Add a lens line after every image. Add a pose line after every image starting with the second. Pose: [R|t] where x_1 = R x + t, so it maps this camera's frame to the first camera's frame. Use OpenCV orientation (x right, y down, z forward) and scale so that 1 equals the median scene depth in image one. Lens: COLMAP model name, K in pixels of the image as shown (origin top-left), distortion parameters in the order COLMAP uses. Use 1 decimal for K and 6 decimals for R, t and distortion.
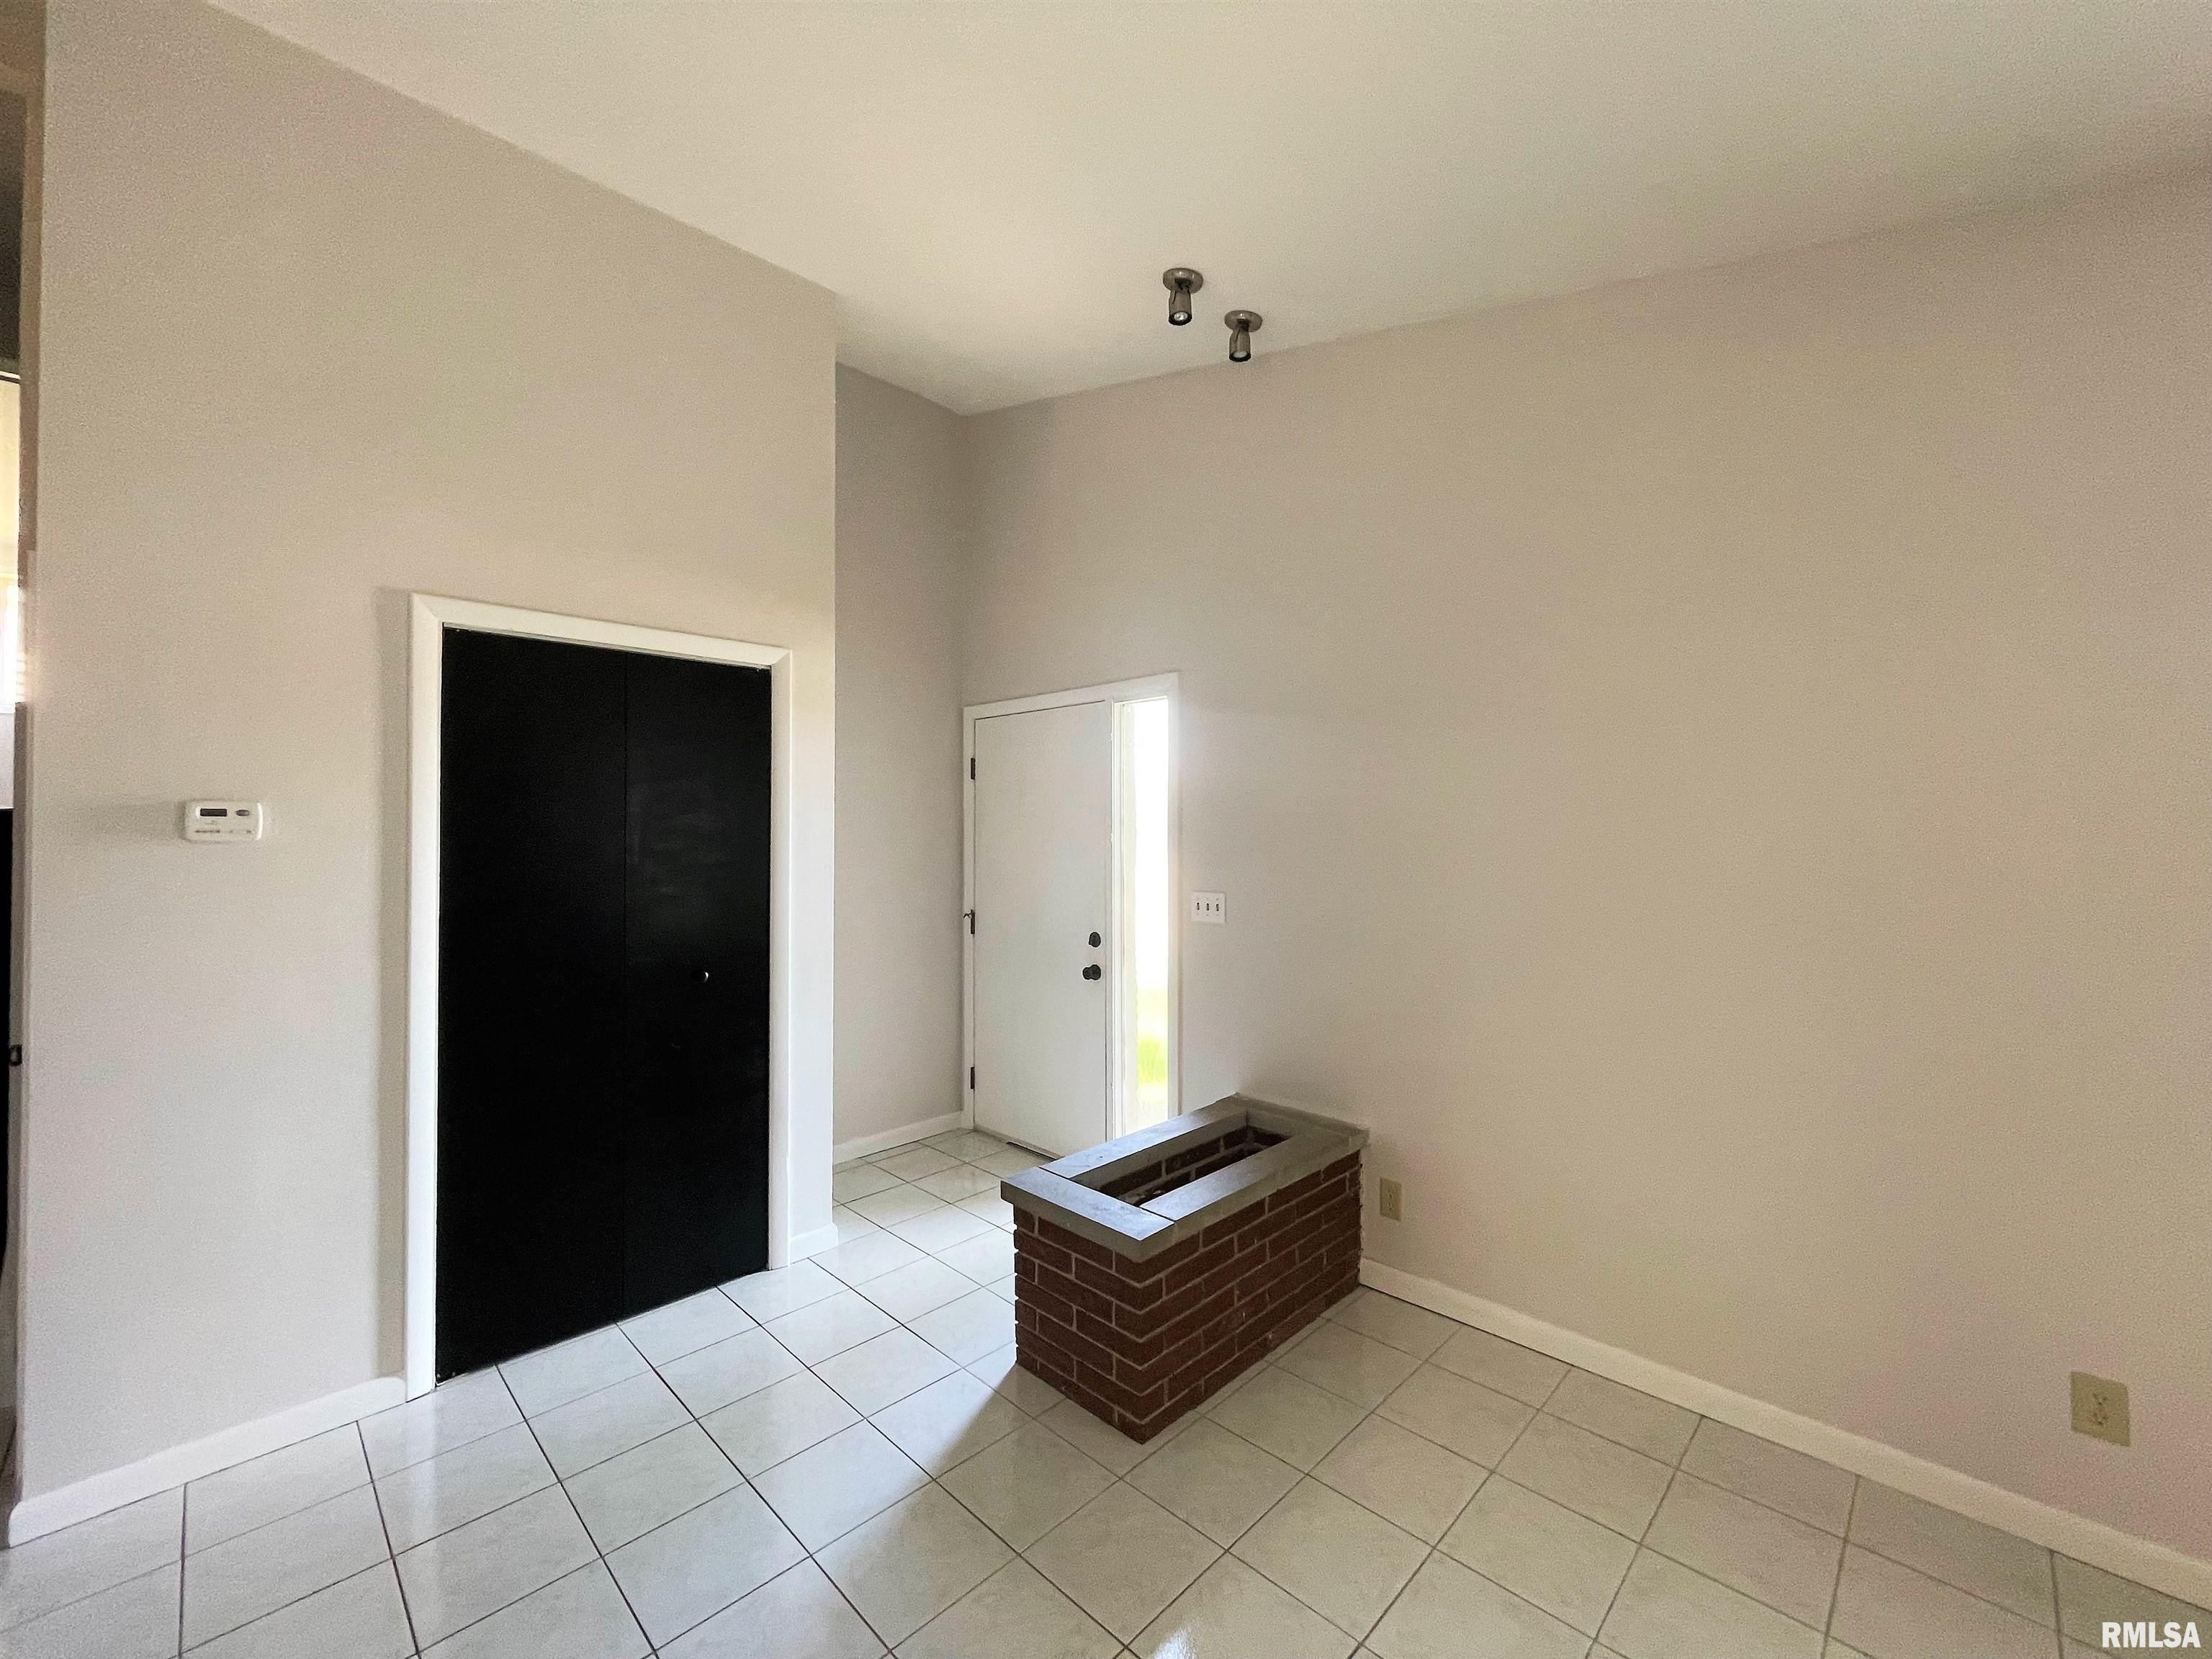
lens RADIAL K [[892.0, 0, 1109.6], [0, 892.0, 845.8], [0, 0, 1]] dist [-0.001310, -0.000309]
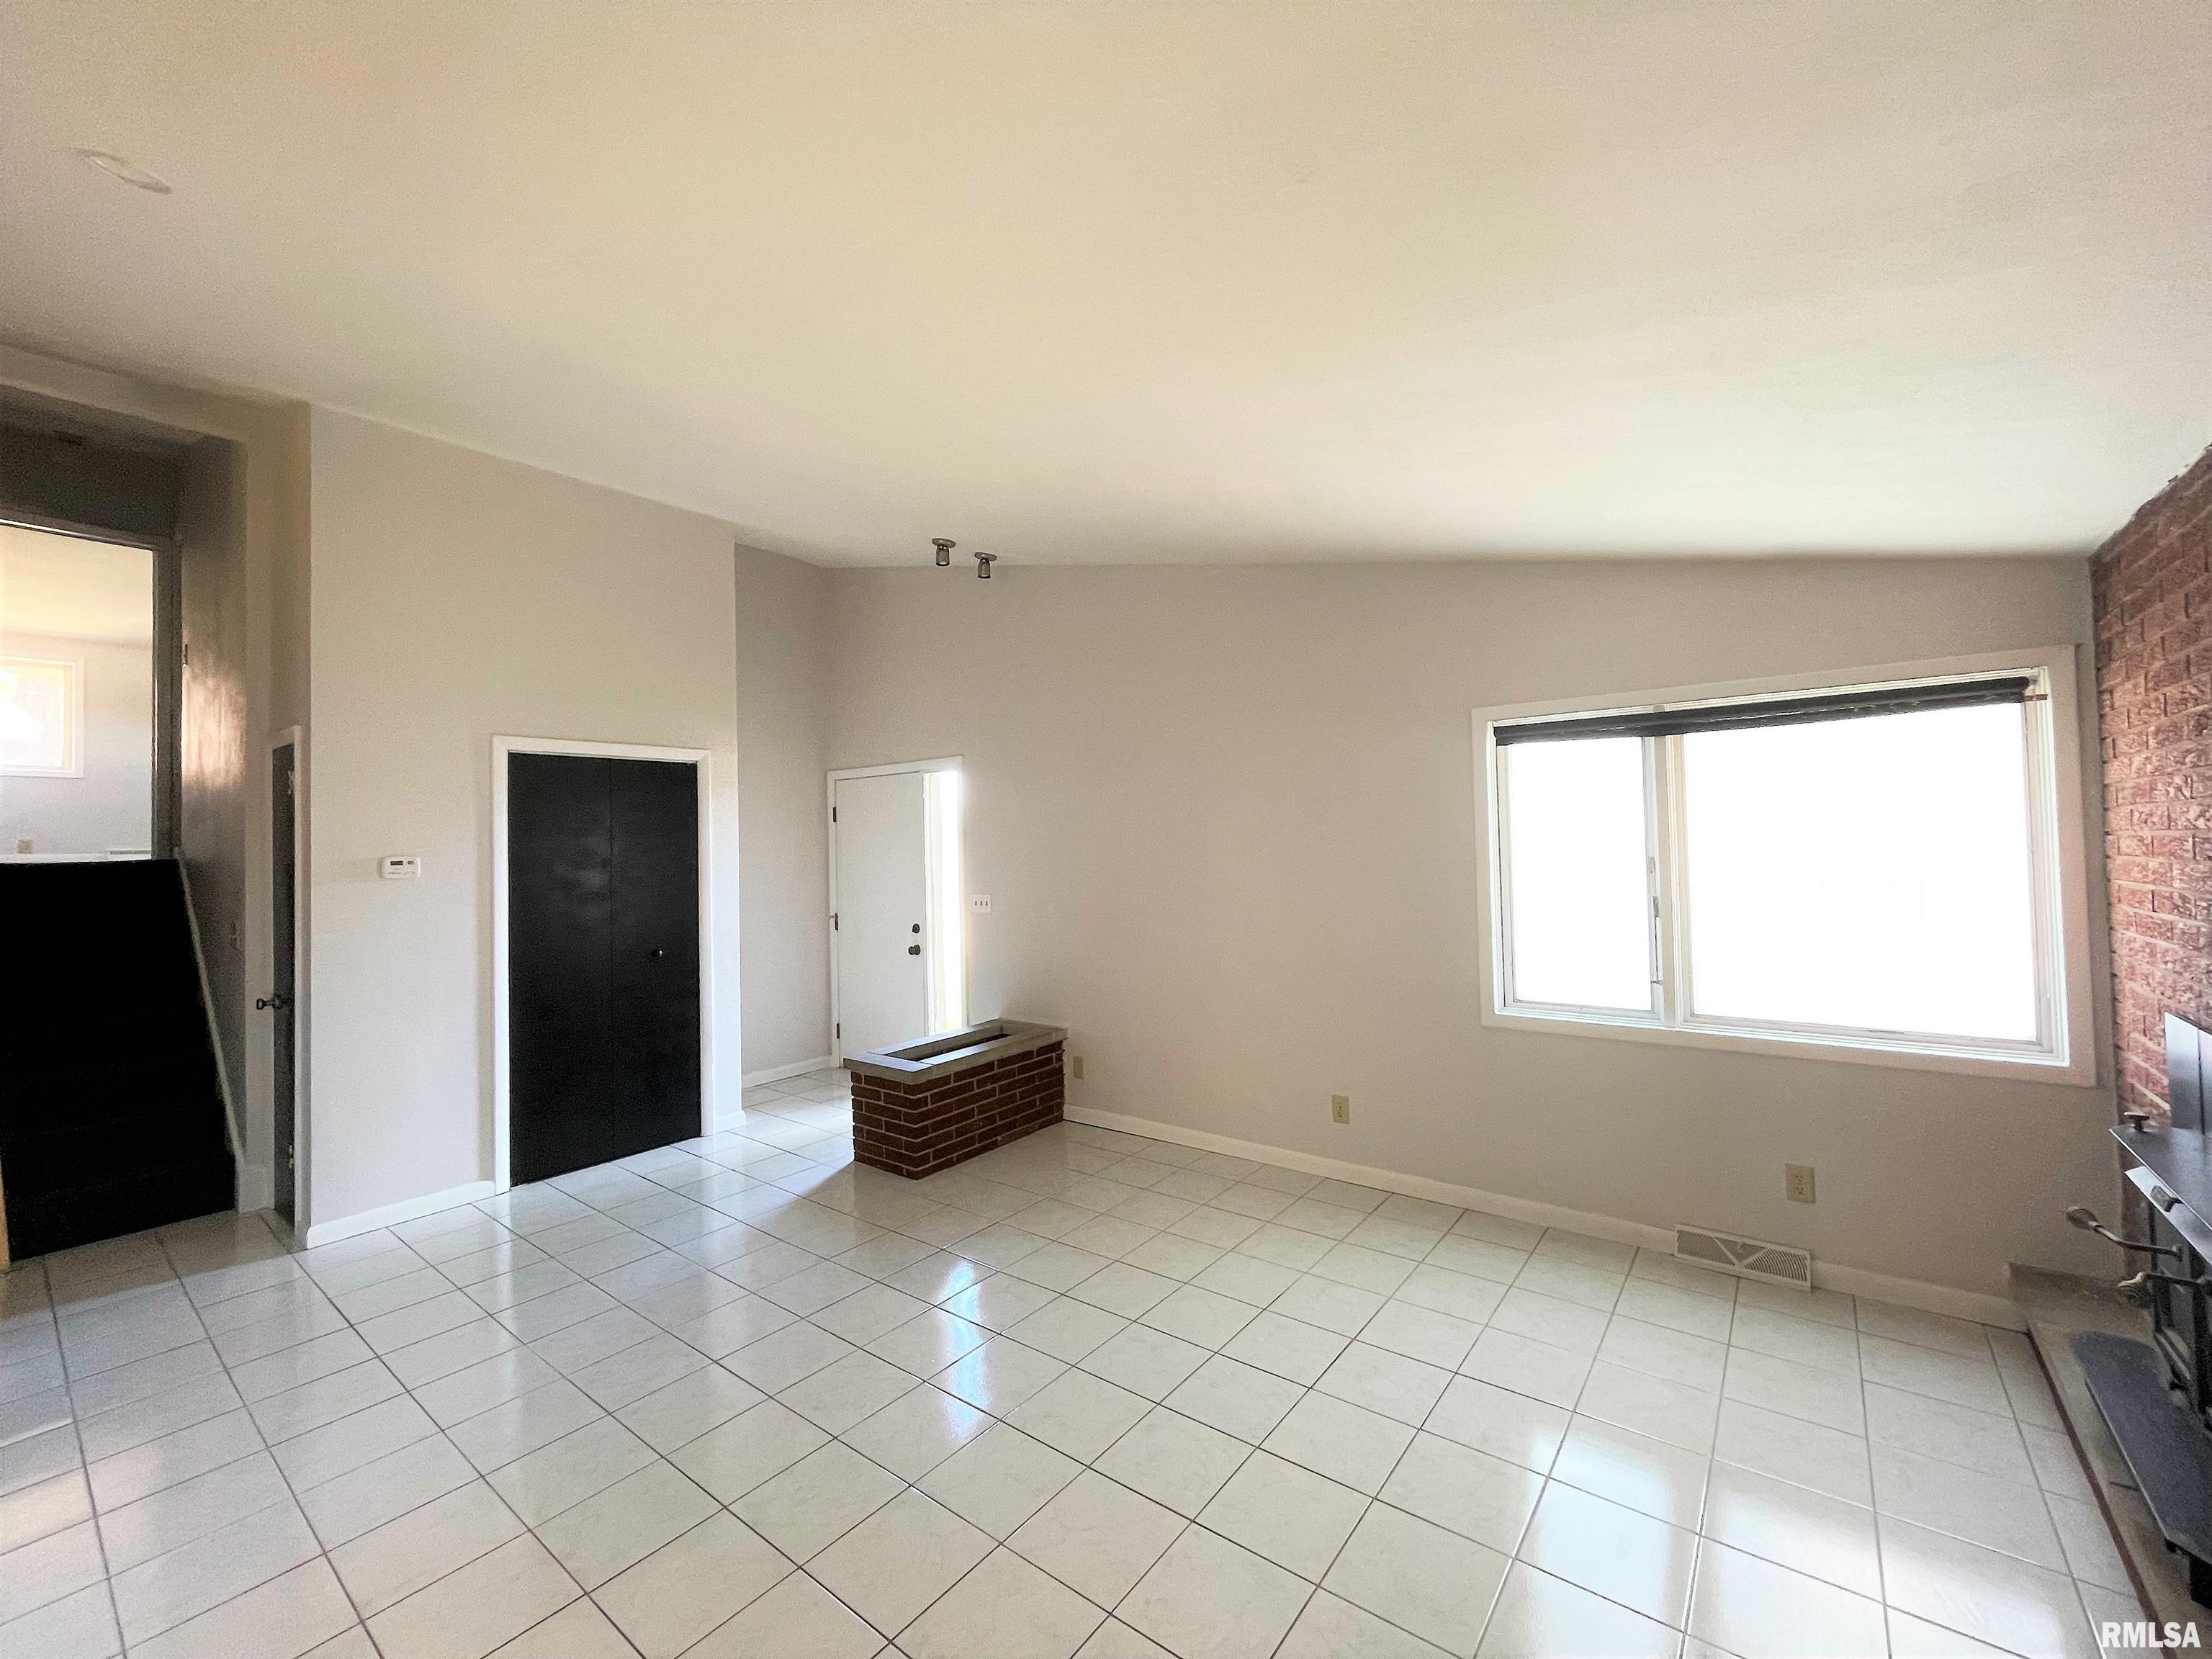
lens RADIAL K [[892.0, 0, 1102.2], [0, 892.0, 837.2], [0, 0, 1]] dist [-0.001310, -0.000309]
pose [[0.993896, -0.023278, 0.107841, 0.188726], [0.026204, 0.999324, -0.025794, -0.003766], [-0.107168, 0.028462, 0.993833, -0.750807]]
